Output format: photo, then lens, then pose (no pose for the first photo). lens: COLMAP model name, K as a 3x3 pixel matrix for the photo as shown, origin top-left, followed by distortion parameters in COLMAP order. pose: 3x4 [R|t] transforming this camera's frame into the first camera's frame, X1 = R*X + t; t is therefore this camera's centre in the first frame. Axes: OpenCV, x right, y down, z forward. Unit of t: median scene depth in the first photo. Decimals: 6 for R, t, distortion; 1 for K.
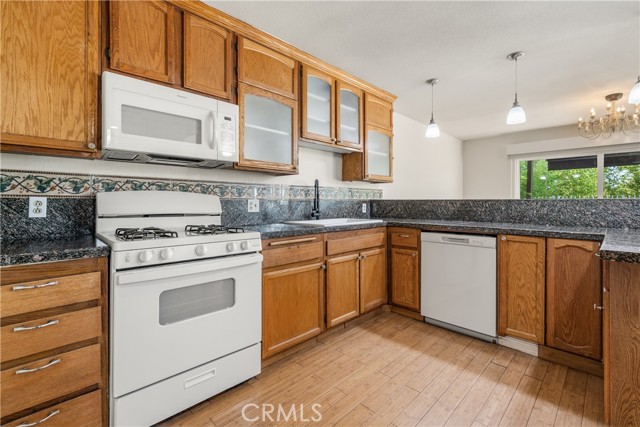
lens RADIAL K [[289.1, 0, 321.5], [0, 289.1, 198.6], [0, 0, 1]] dist [-0.001200, -0.000329]
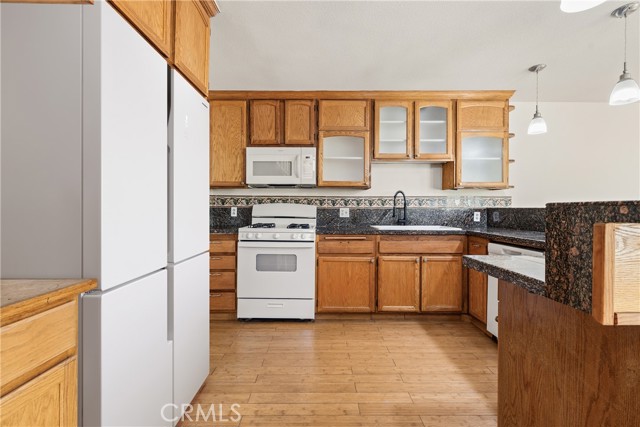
lens RADIAL K [[300.5, 0, 319.5], [0, 300.5, 205.4], [0, 0, 1]] dist [-0.001733, -0.001174]
pose [[0.693070, -0.007722, -0.720829, 0.797011], [0.004727, 0.999970, -0.006168, -0.001797], [0.720855, 0.000868, 0.693085, -0.088193]]
